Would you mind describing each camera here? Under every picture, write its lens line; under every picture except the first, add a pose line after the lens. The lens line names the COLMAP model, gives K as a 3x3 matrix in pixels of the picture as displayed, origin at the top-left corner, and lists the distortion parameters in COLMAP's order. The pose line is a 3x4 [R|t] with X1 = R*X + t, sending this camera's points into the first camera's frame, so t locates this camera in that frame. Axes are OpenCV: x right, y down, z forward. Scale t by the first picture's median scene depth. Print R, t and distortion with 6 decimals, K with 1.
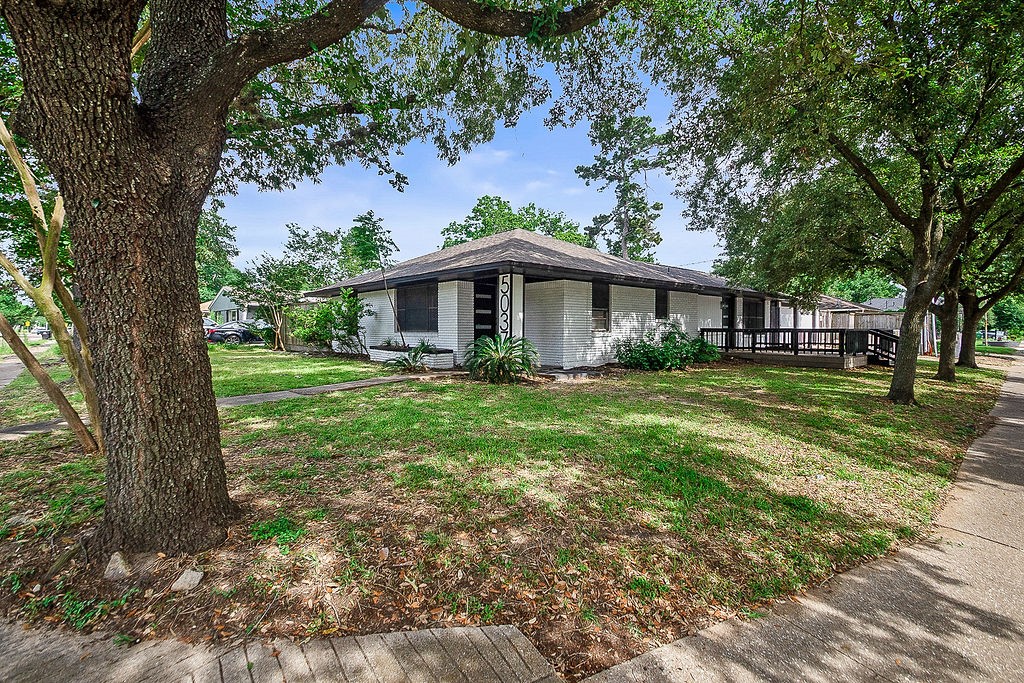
lens RADIAL K [[459.8, 0, 513.2], [0, 459.8, 353.4], [0, 0, 1]] dist [0.025609, 0.000101]
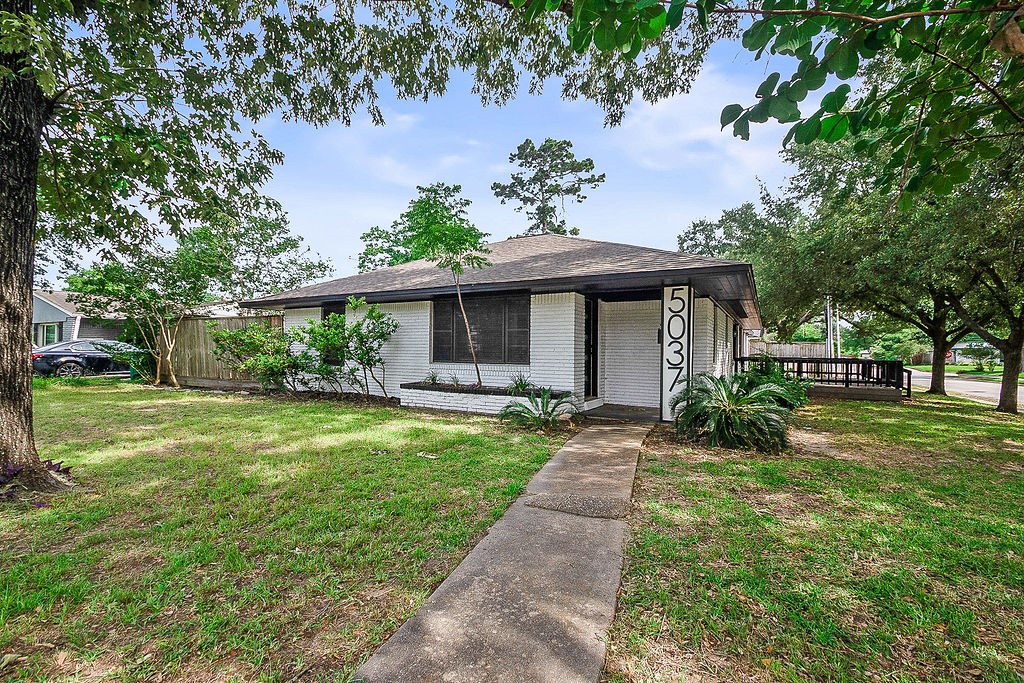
lens RADIAL K [[451.7, 0, 509.0], [0, 451.7, 358.2], [0, 0, 1]] dist [0.032679, 0.000051]
pose [[0.950419, 0.001928, 0.310967, -0.358343], [0.008645, 0.999430, -0.032619, -0.030389], [-0.310852, 0.033690, 0.949861, 0.314764]]
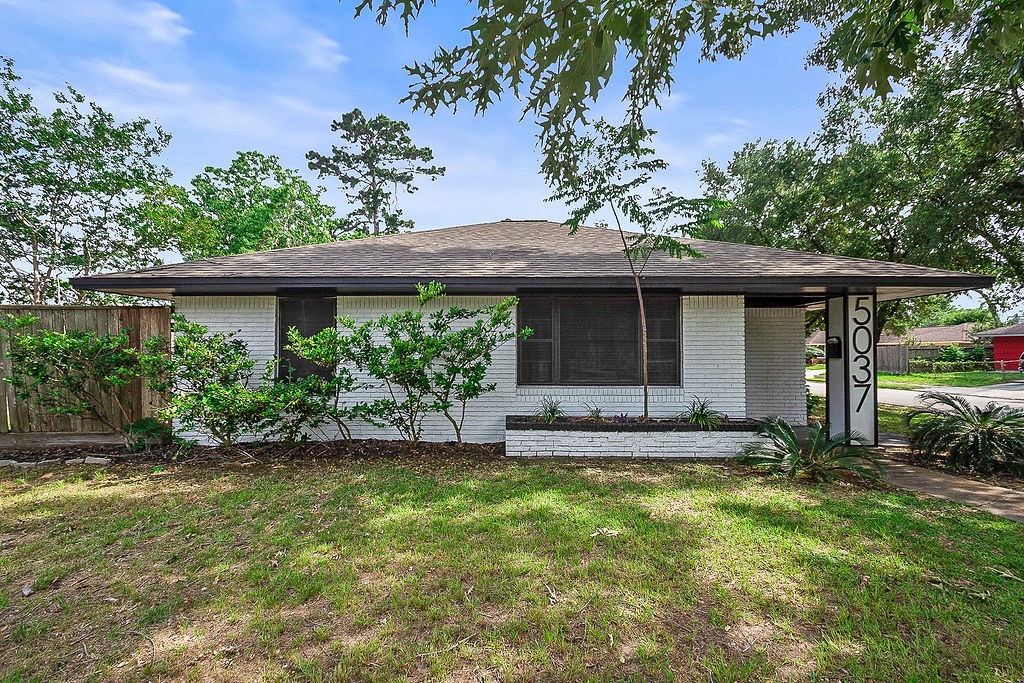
lens RADIAL K [[459.8, 0, 513.2], [0, 459.8, 353.4], [0, 0, 1]] dist [0.025609, 0.000101]
pose [[0.671817, -0.000744, 0.740717, -0.614273], [0.040091, 0.998570, -0.035359, -0.065298], [-0.739631, 0.053450, 0.670886, 0.692520]]
